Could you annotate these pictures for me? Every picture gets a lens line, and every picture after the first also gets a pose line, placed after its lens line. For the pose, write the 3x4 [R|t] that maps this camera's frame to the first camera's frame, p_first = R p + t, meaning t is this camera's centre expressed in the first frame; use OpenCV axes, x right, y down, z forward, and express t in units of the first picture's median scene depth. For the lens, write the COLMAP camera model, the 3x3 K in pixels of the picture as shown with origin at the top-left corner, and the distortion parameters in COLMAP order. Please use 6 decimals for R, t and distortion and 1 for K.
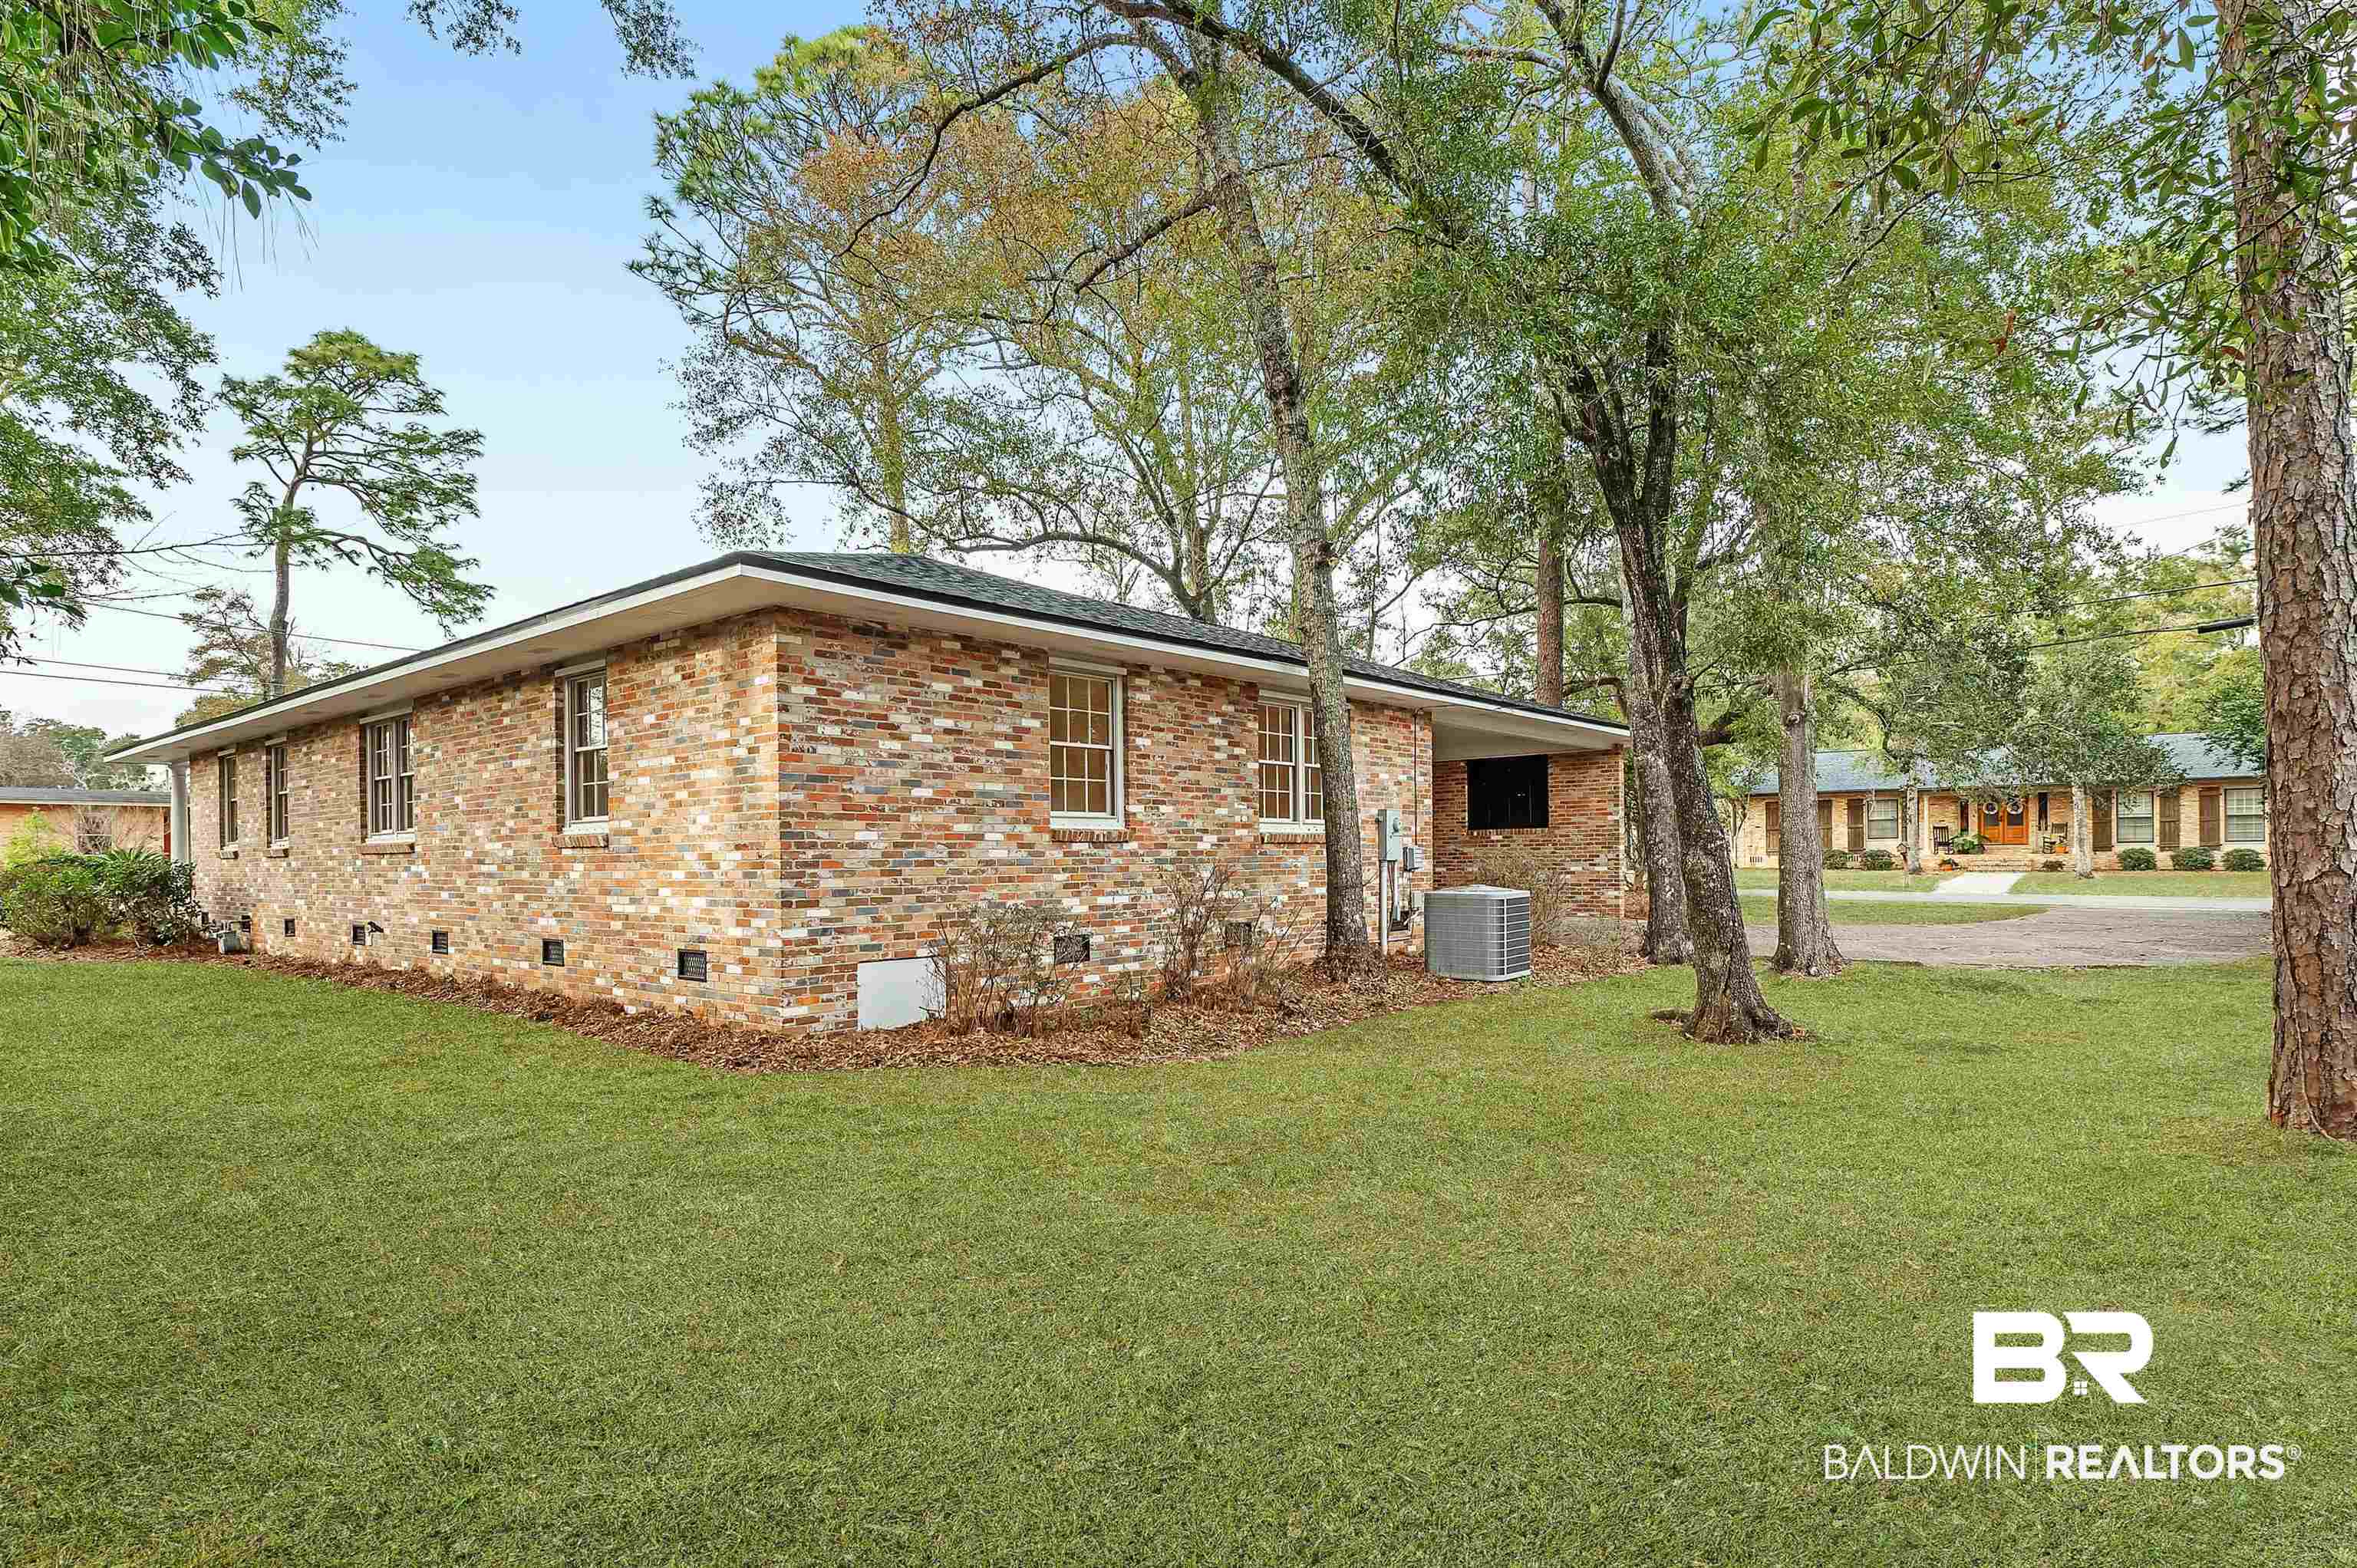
lens RADIAL K [[1352.5, 0, 1178.5], [0, 1352.5, 784.0], [0, 0, 1]] dist [0.004416, 0.001417]
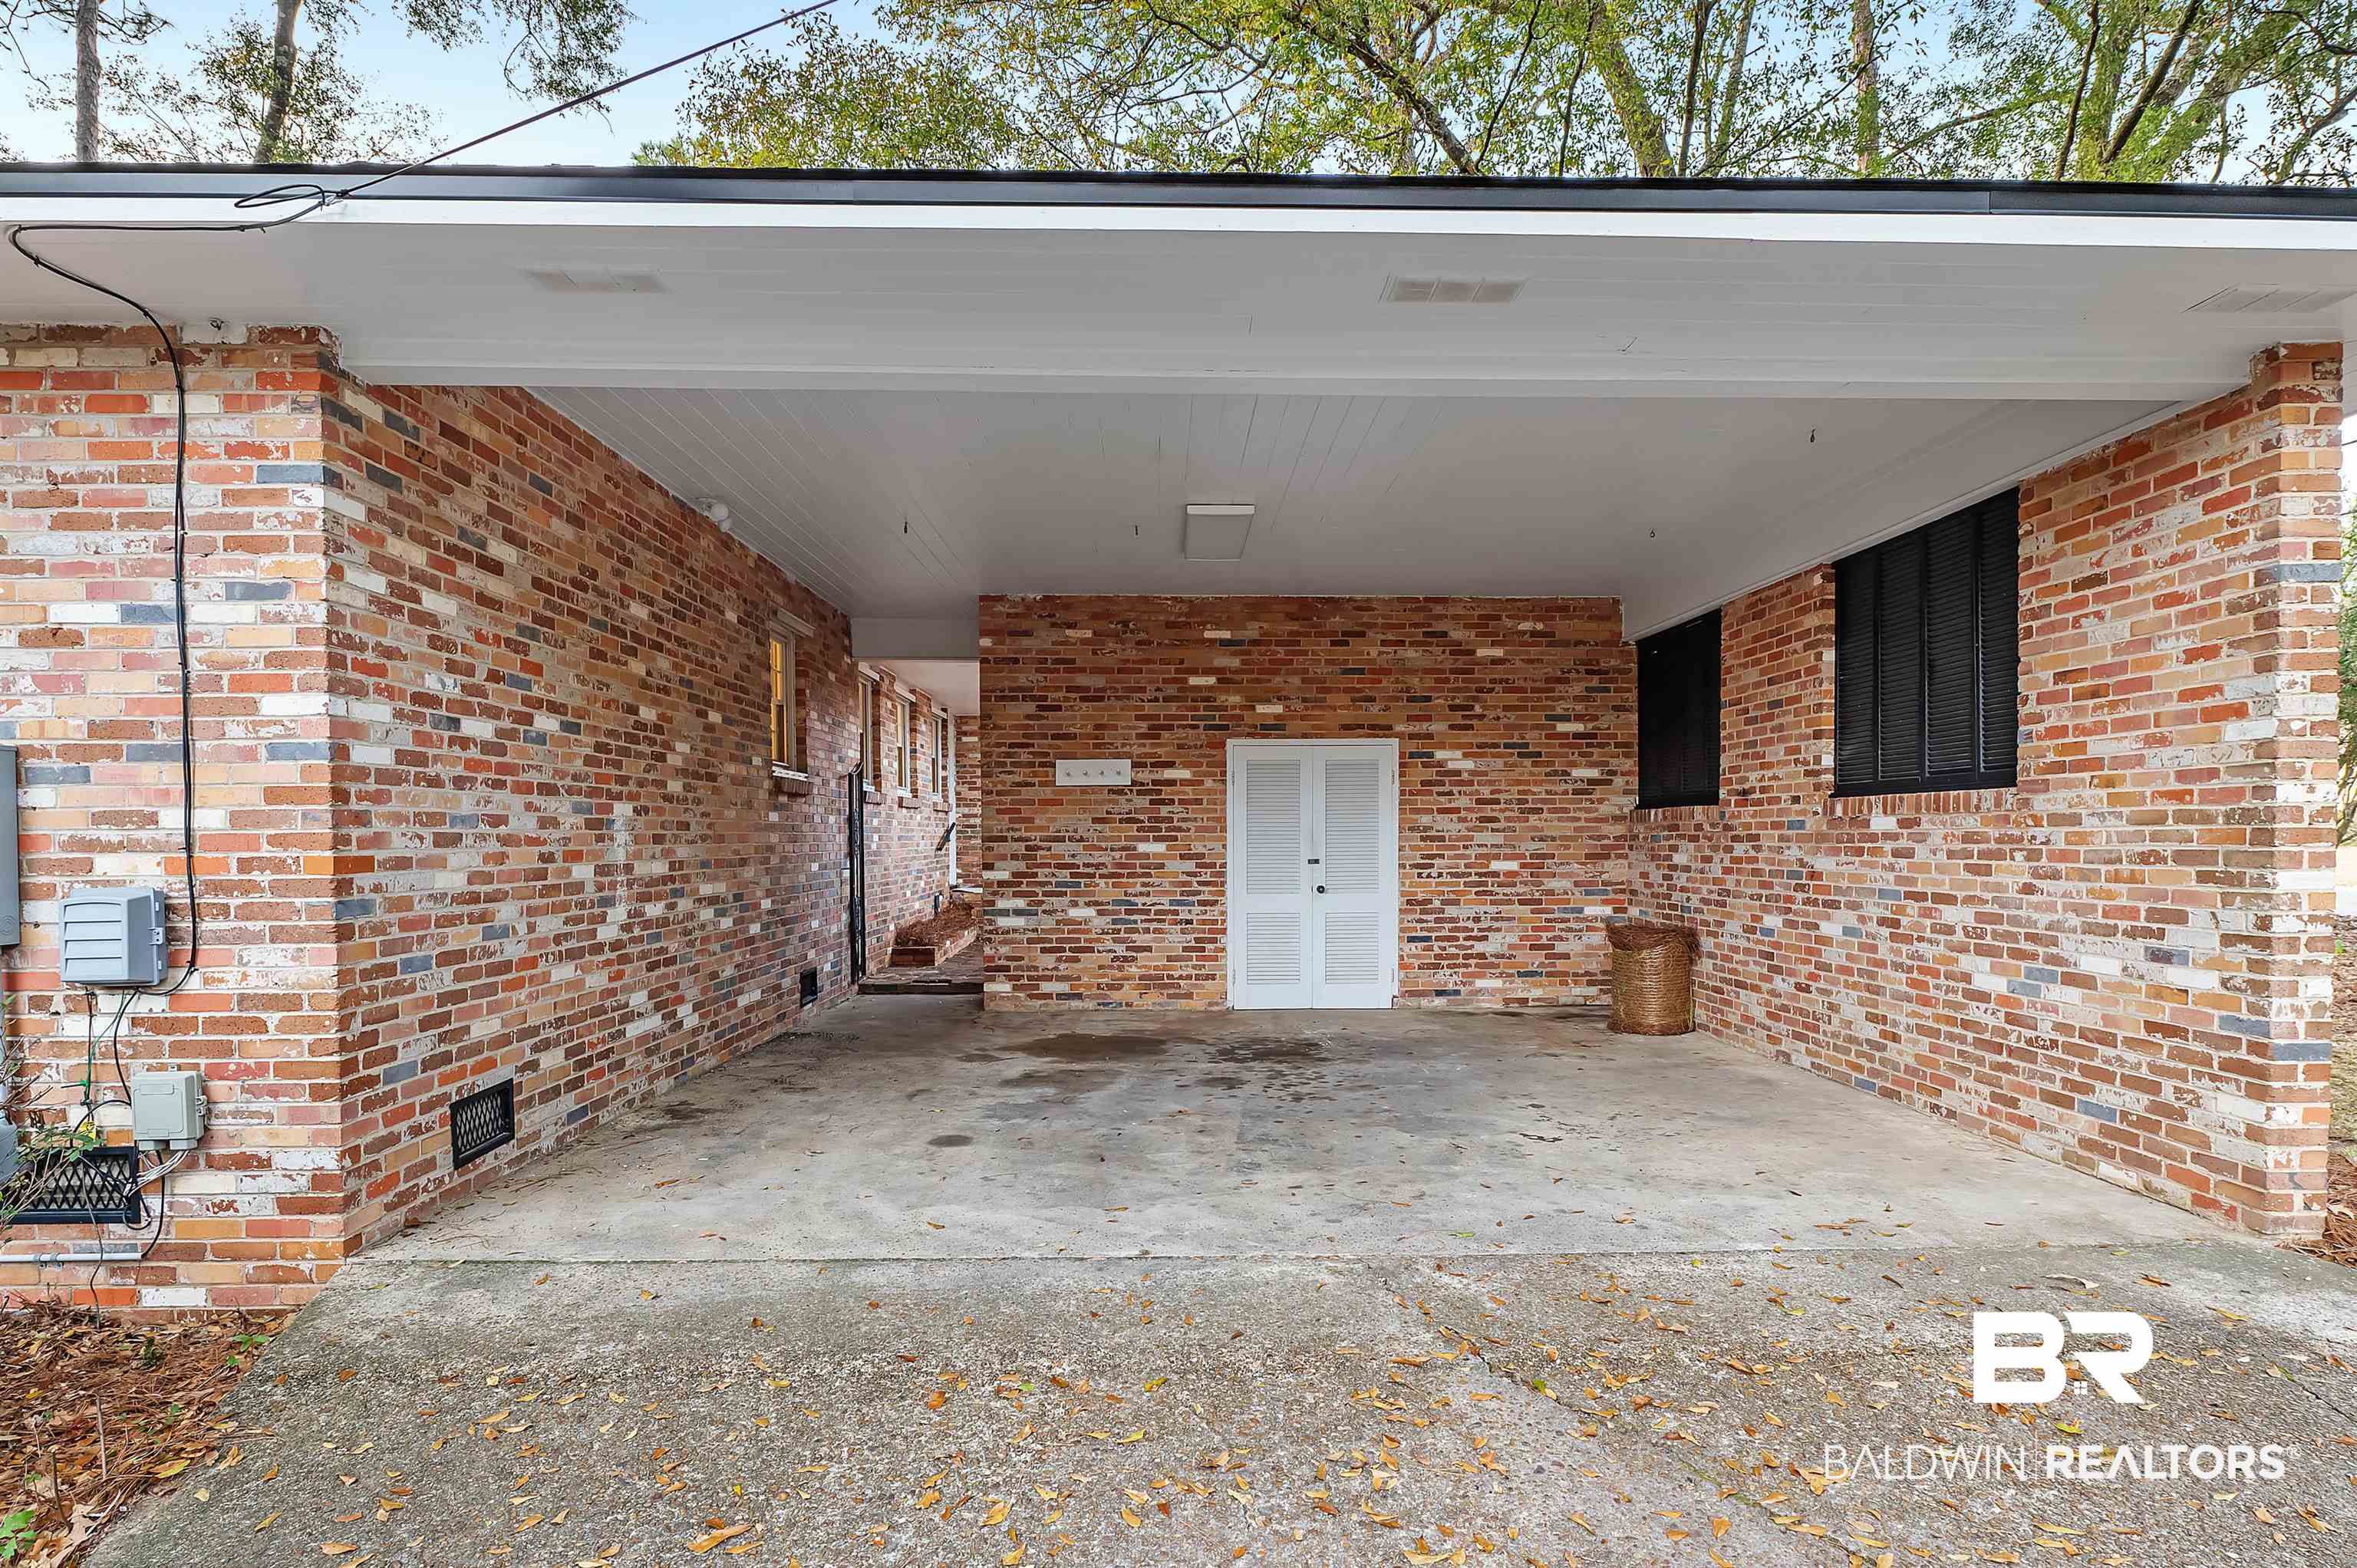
lens RADIAL K [[1352.5, 0, 1178.5], [0, 1352.5, 784.0], [0, 0, 1]] dist [0.004416, 0.001417]
pose [[0.645190, -0.004541, -0.764009, 0.459882], [0.038961, 0.998877, 0.026965, 0.026266], [0.763028, -0.047164, 0.644642, 0.928937]]
